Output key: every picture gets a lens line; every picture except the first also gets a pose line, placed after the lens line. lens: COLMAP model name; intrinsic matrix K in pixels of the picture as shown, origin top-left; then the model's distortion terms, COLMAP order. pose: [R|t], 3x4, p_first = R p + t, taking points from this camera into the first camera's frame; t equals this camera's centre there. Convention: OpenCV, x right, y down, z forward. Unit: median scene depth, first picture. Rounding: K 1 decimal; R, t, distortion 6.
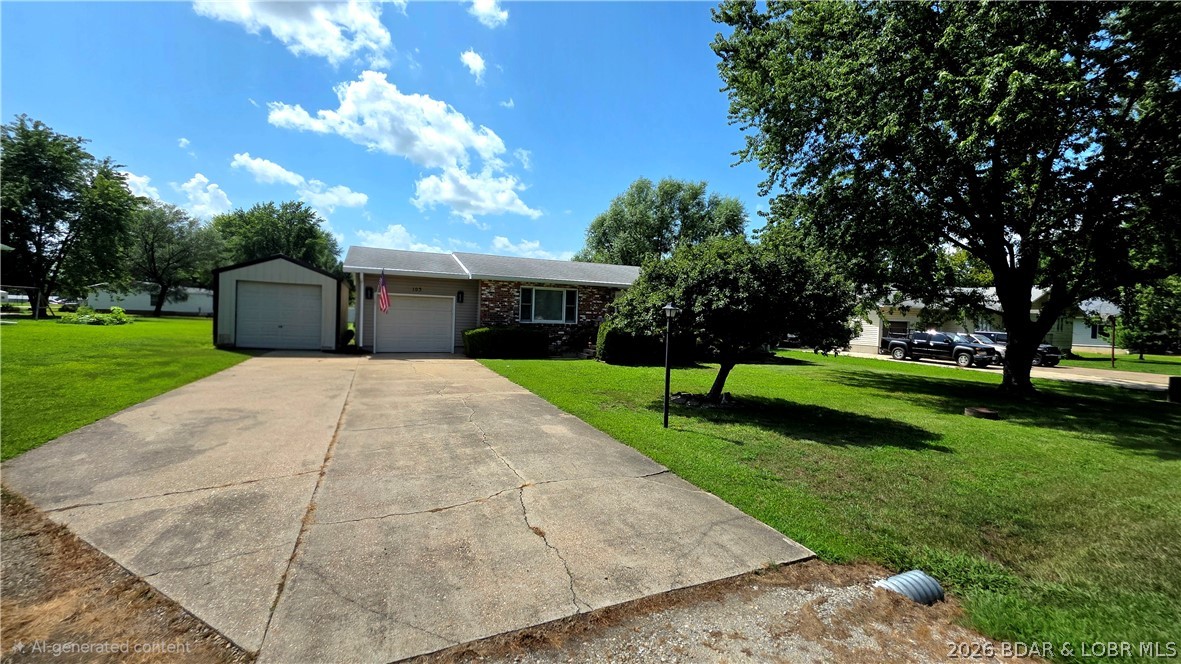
lens RADIAL K [[473.1, 0, 590.5], [0, 473.1, 332.0], [0, 0, 1]] dist [-0.007936, -0.000167]
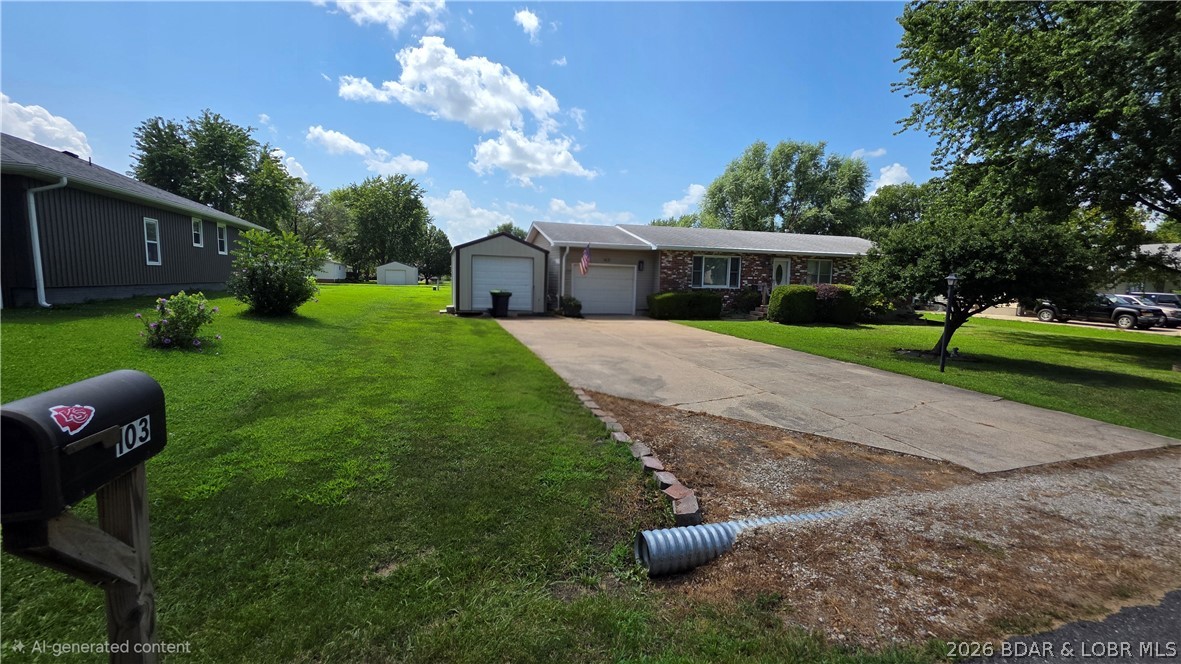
lens RADIAL K [[471.4, 0, 586.1], [0, 471.4, 328.8], [0, 0, 1]] dist [-0.000446, -0.000006]
pose [[0.991642, 0.003836, -0.128961, -0.189862], [0.005647, 0.997310, 0.073084, -0.004107], [0.128894, -0.073201, 0.988953, -0.111282]]
